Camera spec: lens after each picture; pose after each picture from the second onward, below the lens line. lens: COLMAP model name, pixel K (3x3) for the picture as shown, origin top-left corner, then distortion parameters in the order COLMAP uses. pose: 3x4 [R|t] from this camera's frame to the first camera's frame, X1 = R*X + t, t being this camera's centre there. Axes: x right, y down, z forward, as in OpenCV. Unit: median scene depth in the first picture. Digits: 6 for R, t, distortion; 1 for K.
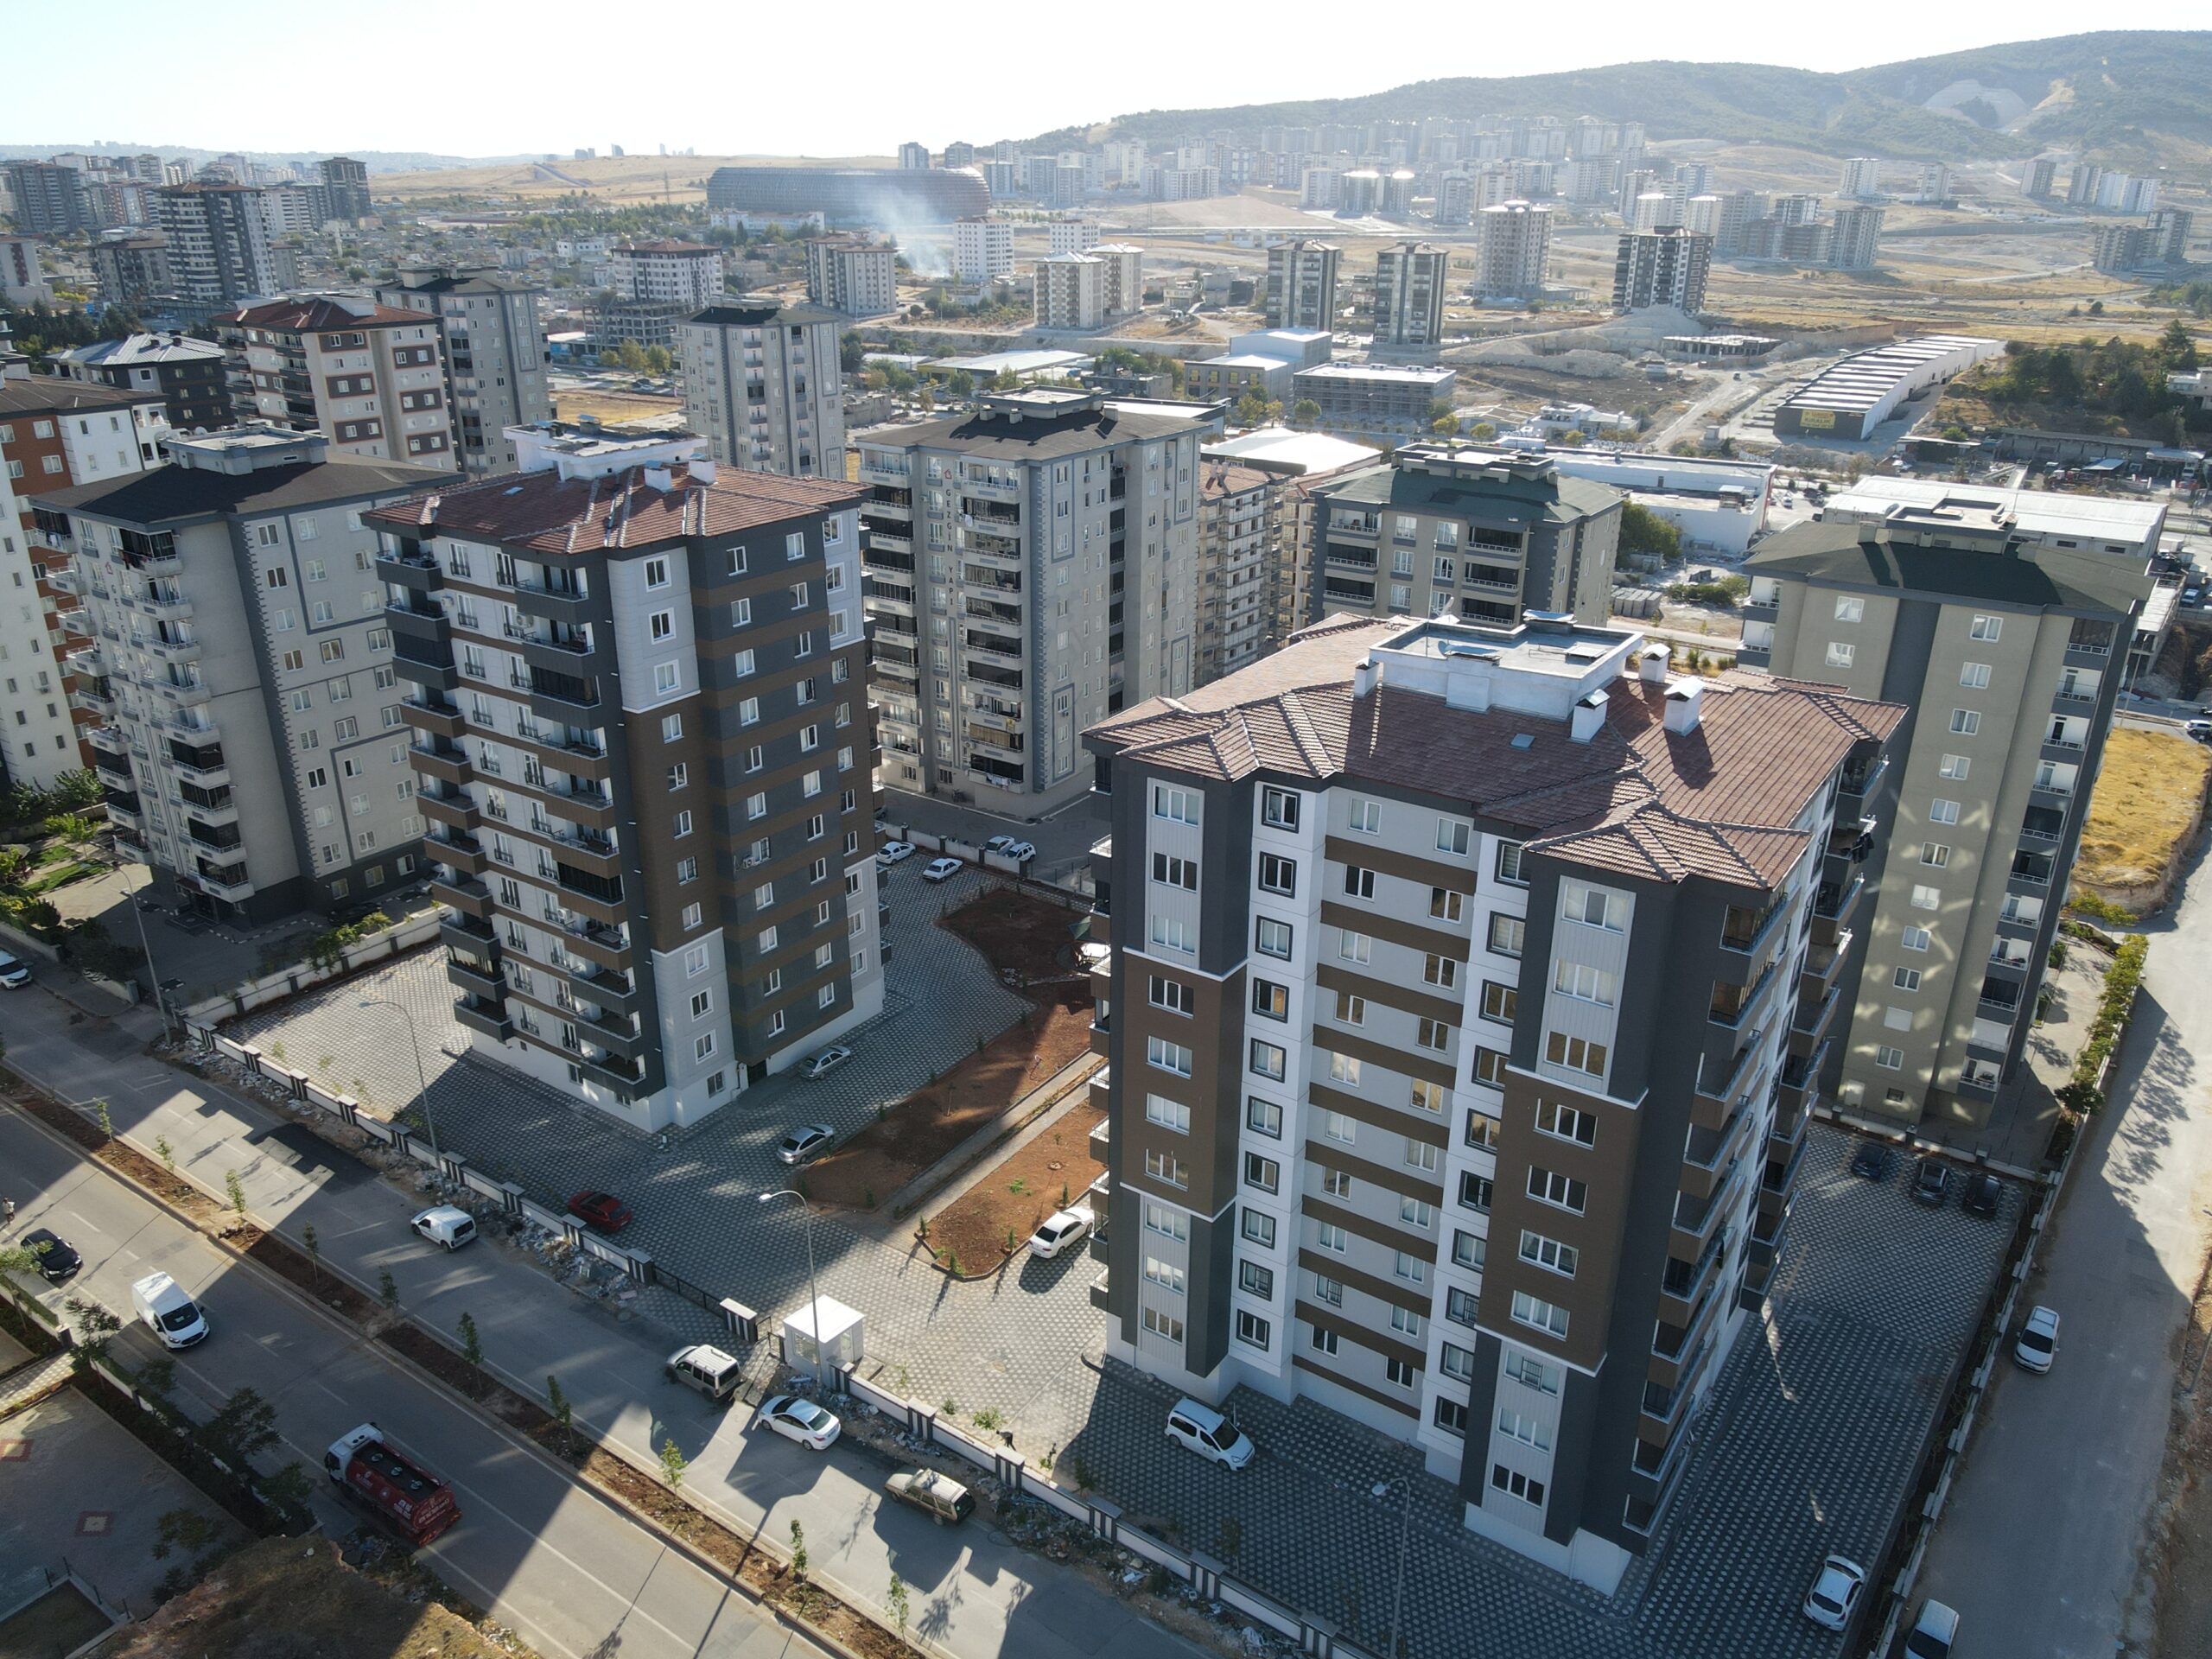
lens RADIAL K [[1610.6, 0, 1111.7], [0, 1610.6, 844.0], [0, 0, 1]] dist [0.014713, 0.012061]
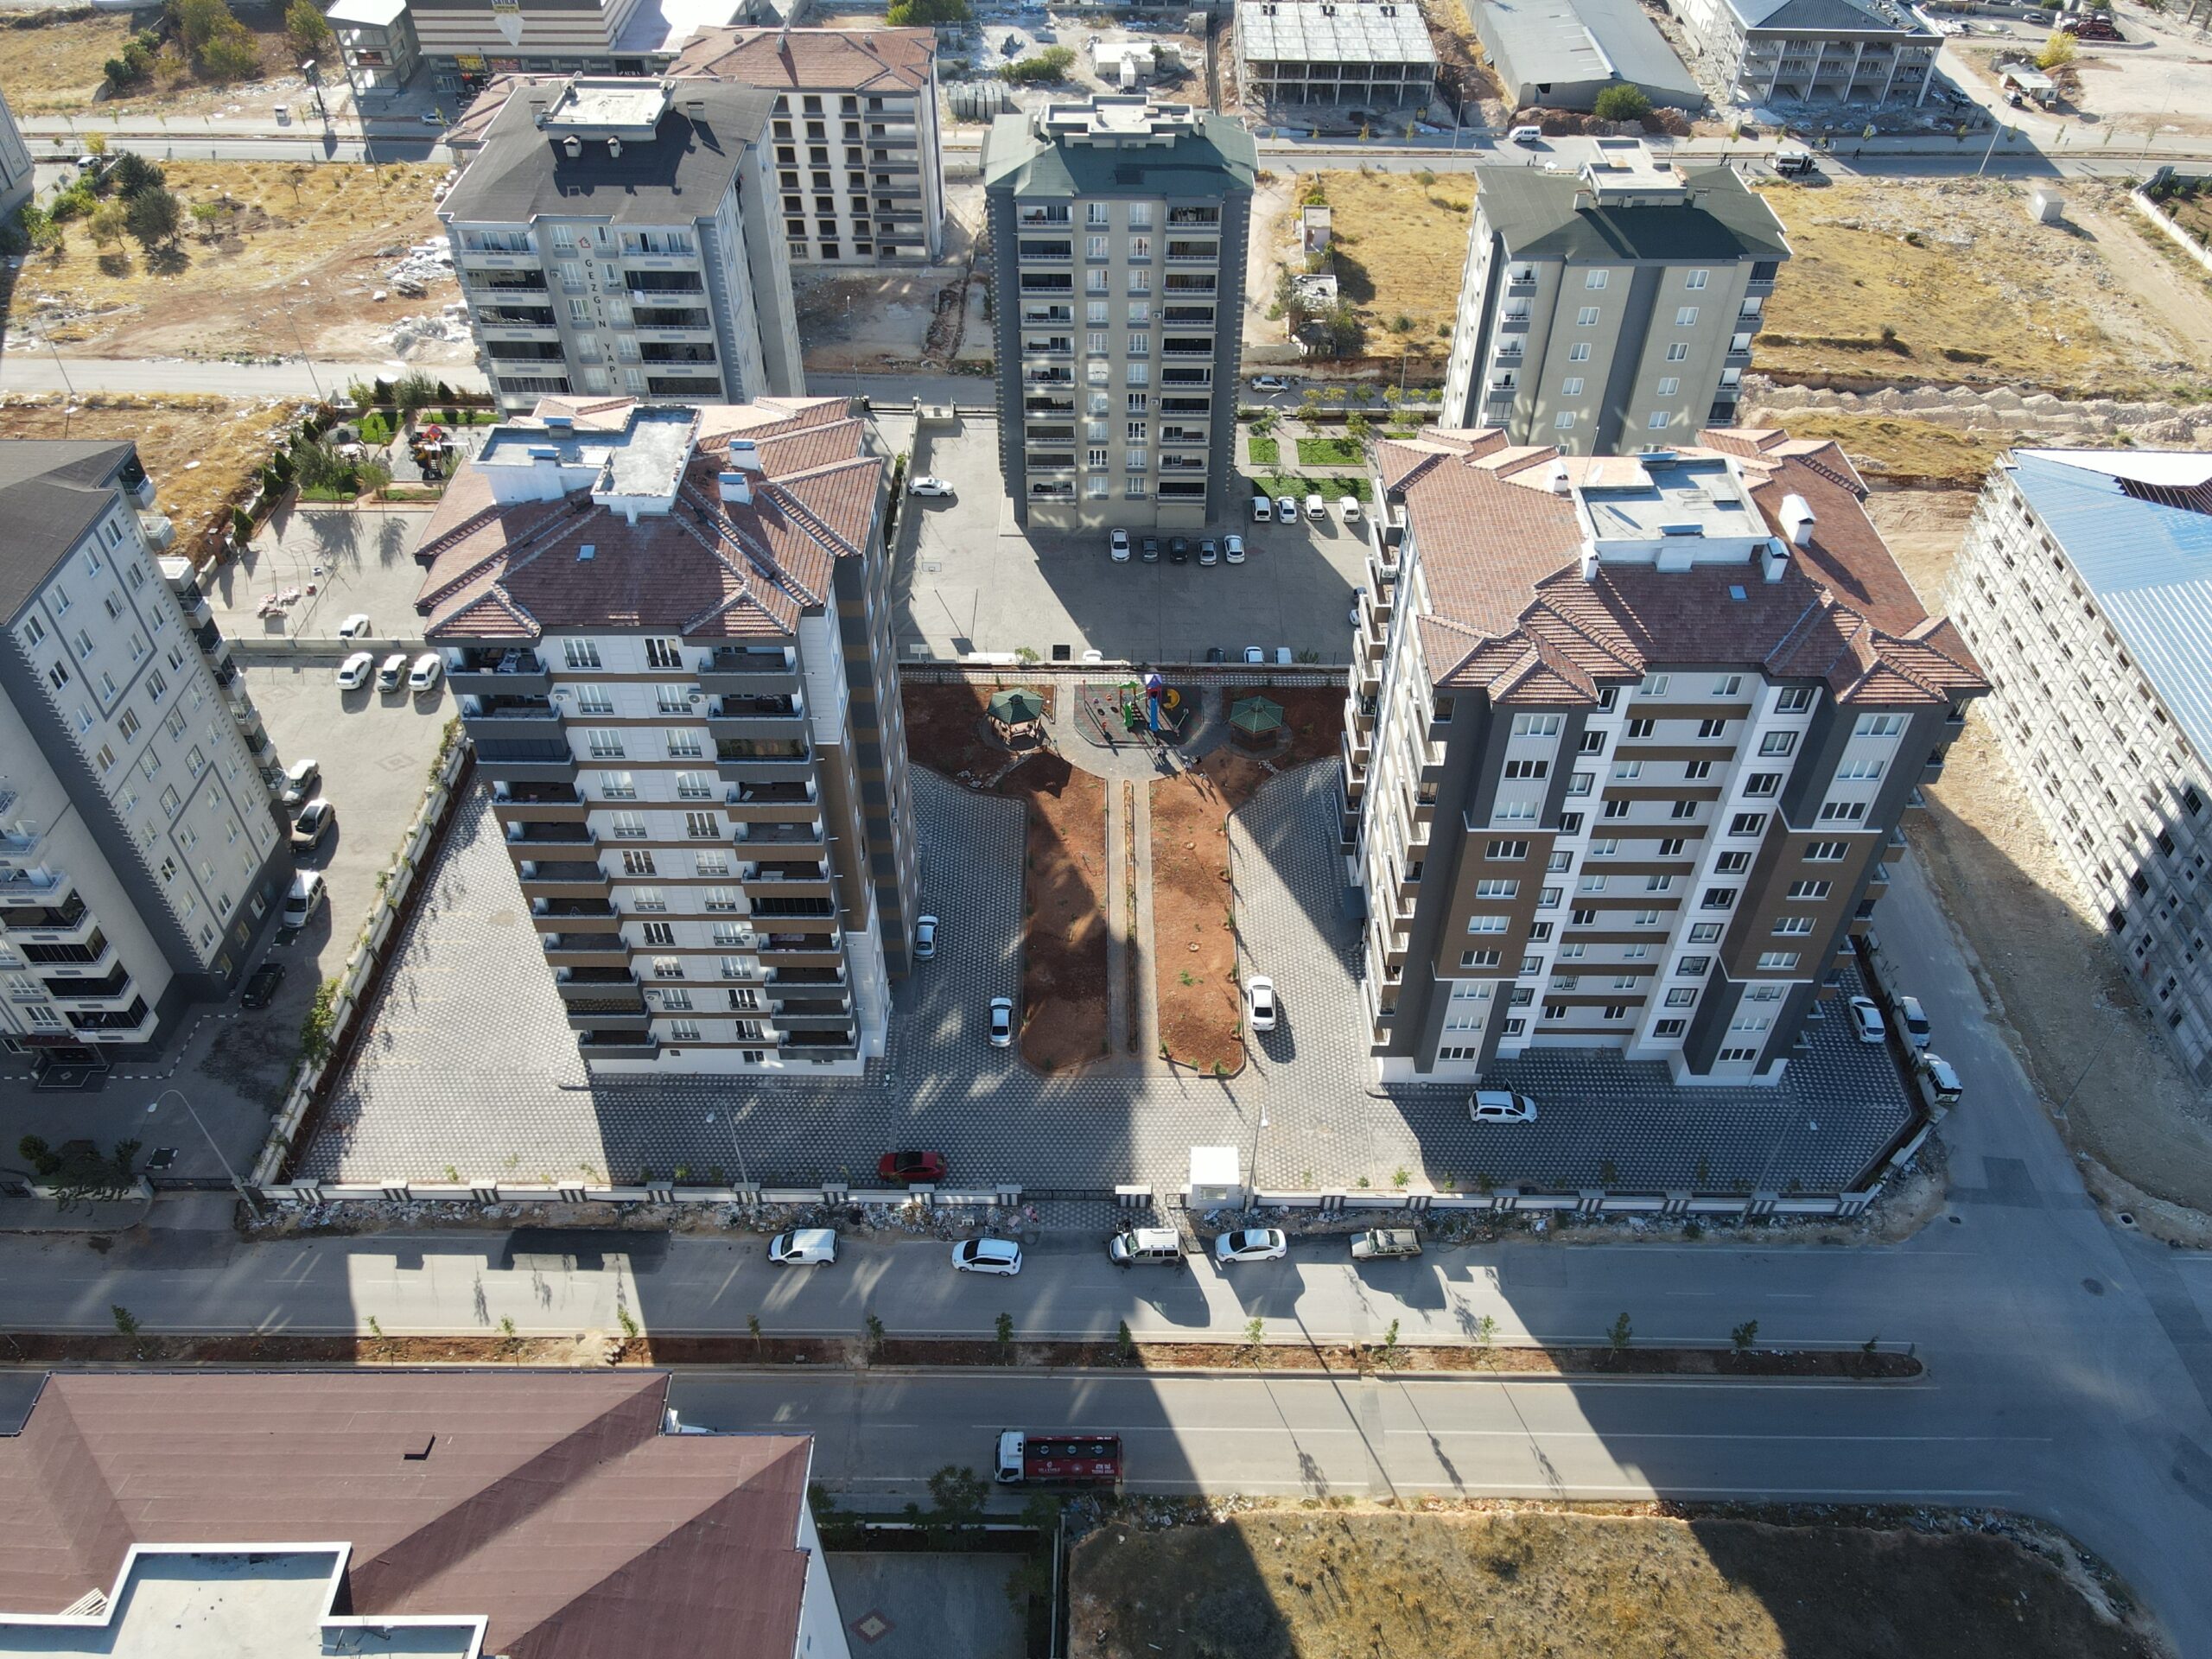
lens RADIAL K [[1610.6, 0, 1110.2], [0, 1610.6, 838.5], [0, 0, 1]] dist [0.014713, 0.012061]
pose [[0.827017, -0.389428, 0.405448, -0.515998], [0.219562, 0.887677, 0.404750, -0.349972], [-0.517528, -0.245714, 0.819628, 0.084149]]
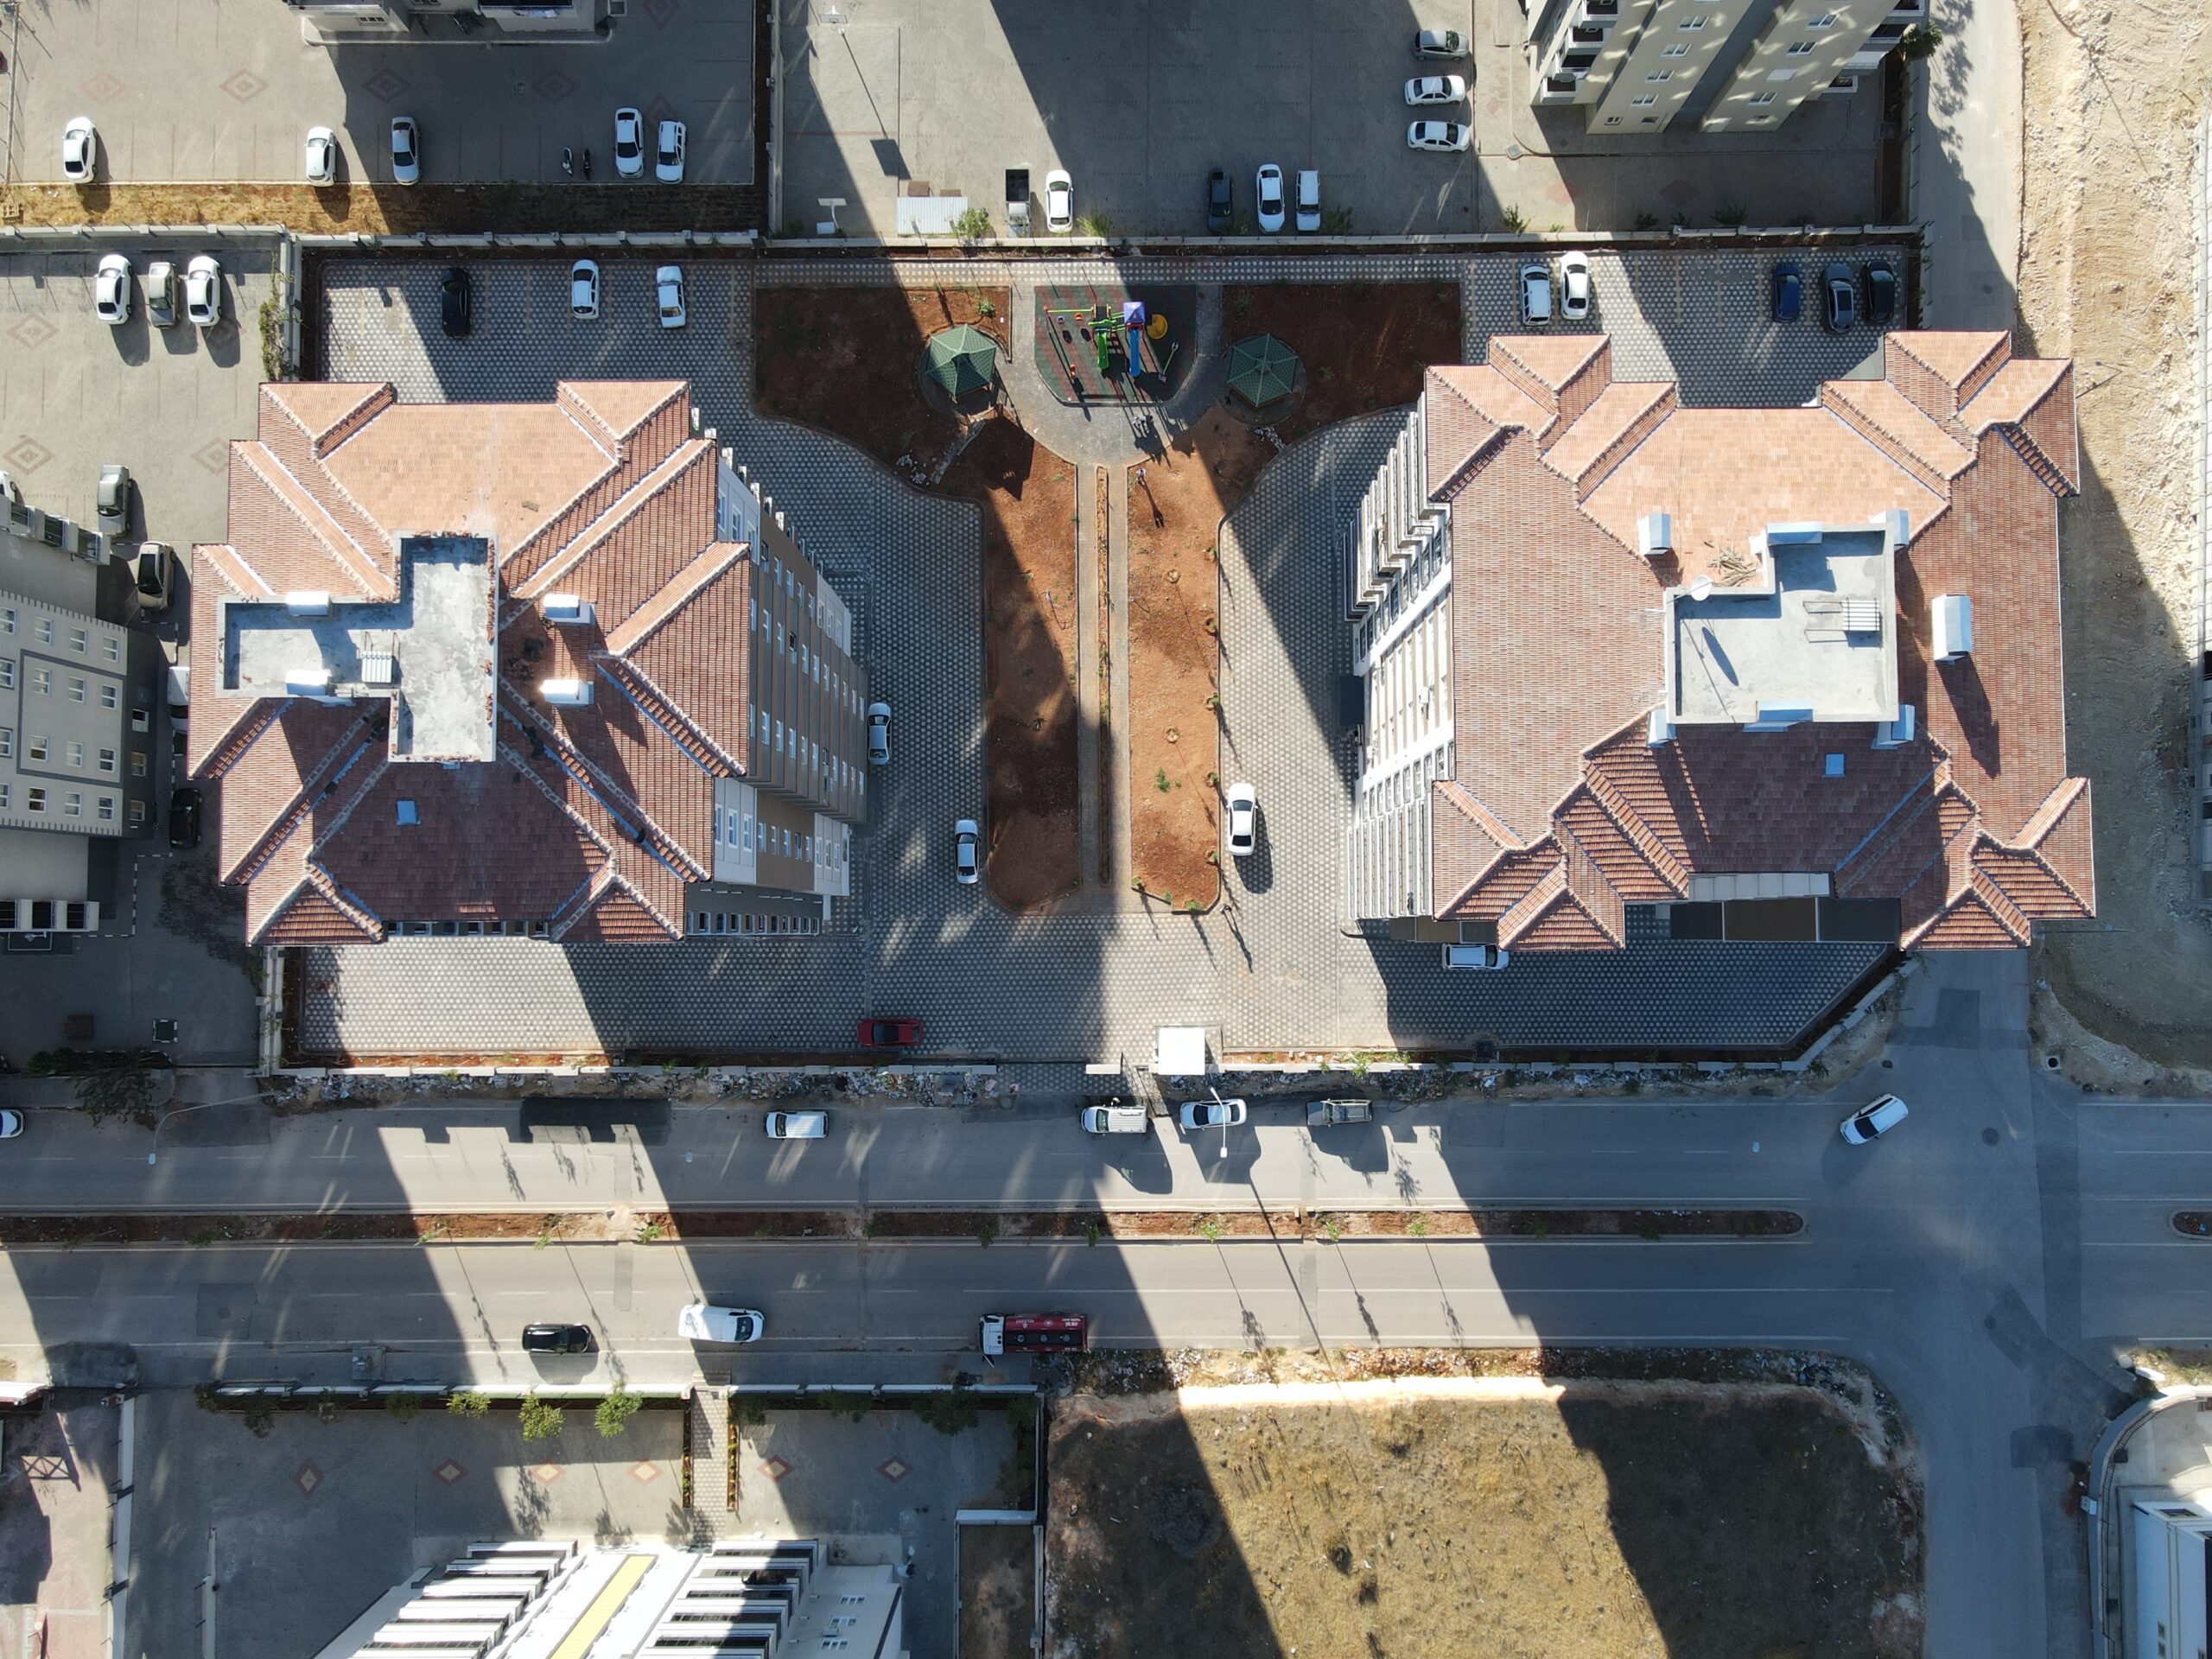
lens RADIAL K [[1610.6, 0, 1110.4], [0, 1610.6, 836.2], [0, 0, 1]] dist [0.014713, 0.012061]
pose [[0.825635, -0.563848, 0.020087, -0.124566], [0.231341, 0.370793, 0.899441, -0.734157], [-0.514596, -0.737962, 0.436581, 0.486526]]
